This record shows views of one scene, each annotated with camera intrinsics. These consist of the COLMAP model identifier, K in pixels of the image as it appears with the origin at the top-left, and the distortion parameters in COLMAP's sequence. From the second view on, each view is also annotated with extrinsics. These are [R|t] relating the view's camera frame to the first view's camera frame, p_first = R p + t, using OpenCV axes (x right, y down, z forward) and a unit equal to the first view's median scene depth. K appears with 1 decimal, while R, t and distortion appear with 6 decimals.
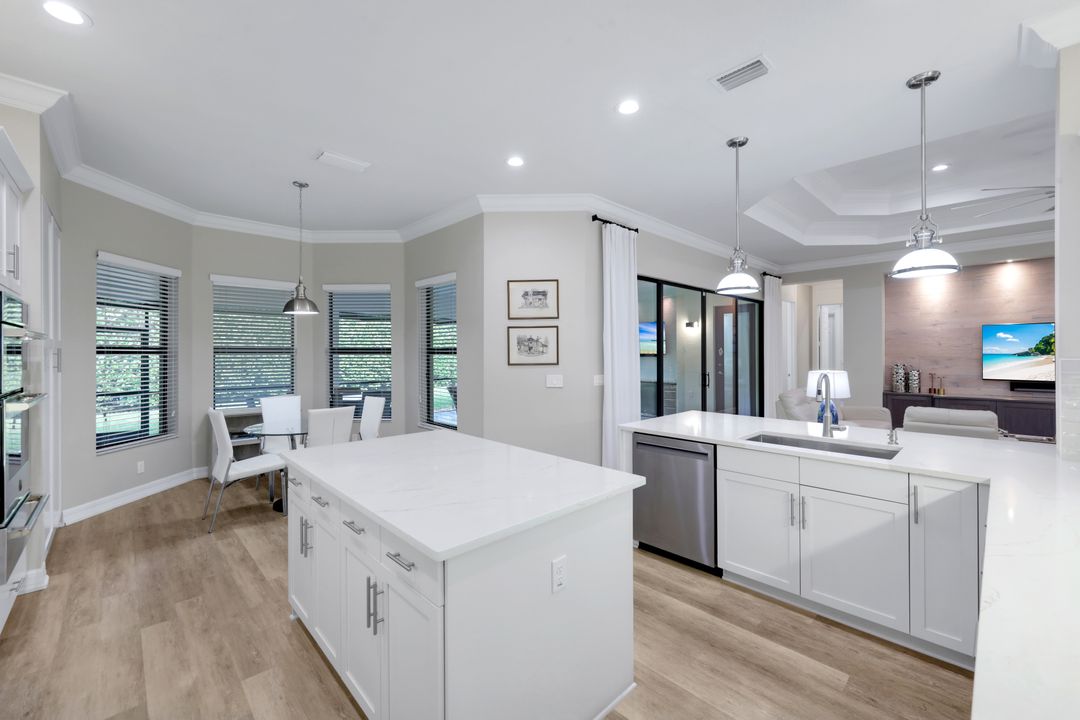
lens RADIAL K [[442.3, 0, 533.7], [0, 442.3, 351.8], [0, 0, 1]] dist [-0.000596, -0.000087]
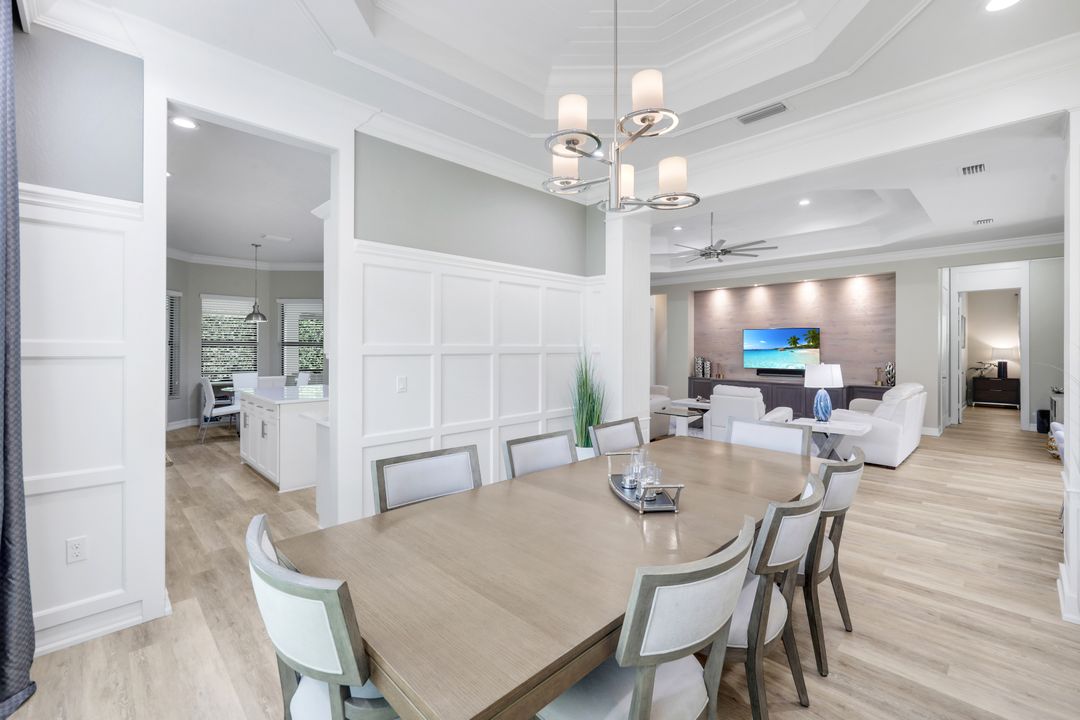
lens RADIAL K [[463.6, 0, 538.8], [0, 463.6, 348.6], [0, 0, 1]] dist [0.001328, 0.000147]
pose [[0.999880, 0.007077, 0.013763, 0.493002], [-0.007110, 0.999972, 0.002343, 0.004504], [-0.013746, -0.002441, 0.999903, -0.731733]]
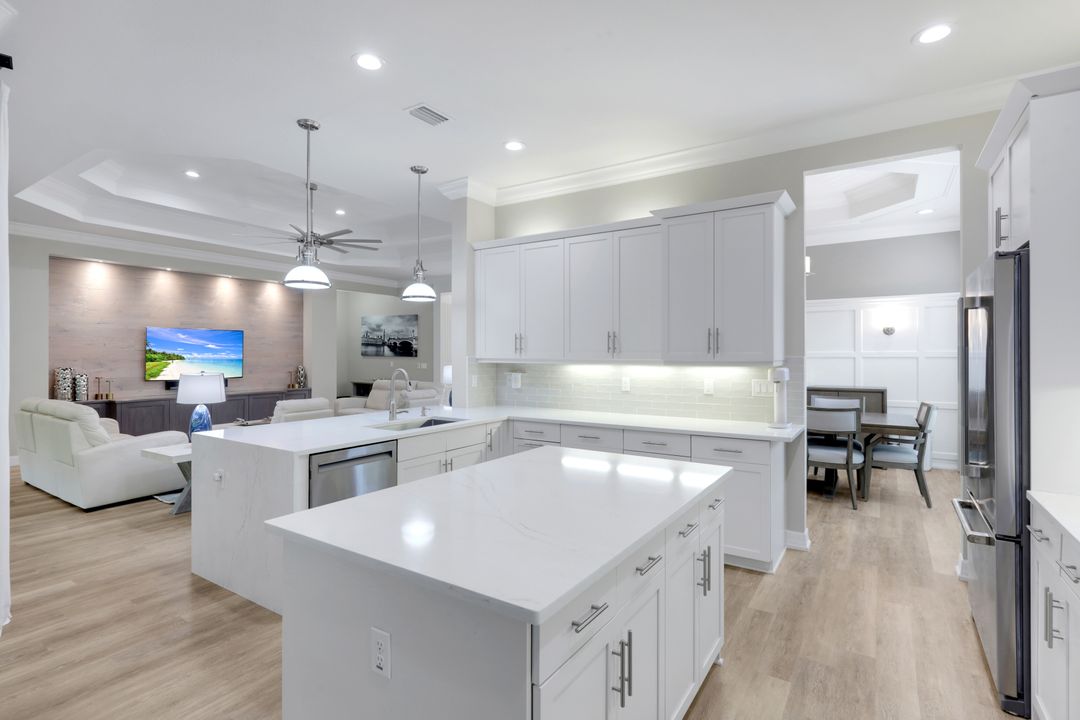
lens RADIAL K [[520.0, 0, 540.9], [0, 520.0, 353.5], [0, 0, 1]] dist [0.017574, -0.000073]
pose [[-0.232380, 0.003675, 0.972618, -0.542180], [-0.001047, 0.999991, -0.004029, 0.006035], [-0.972625, -0.001955, -0.232374, 0.592924]]
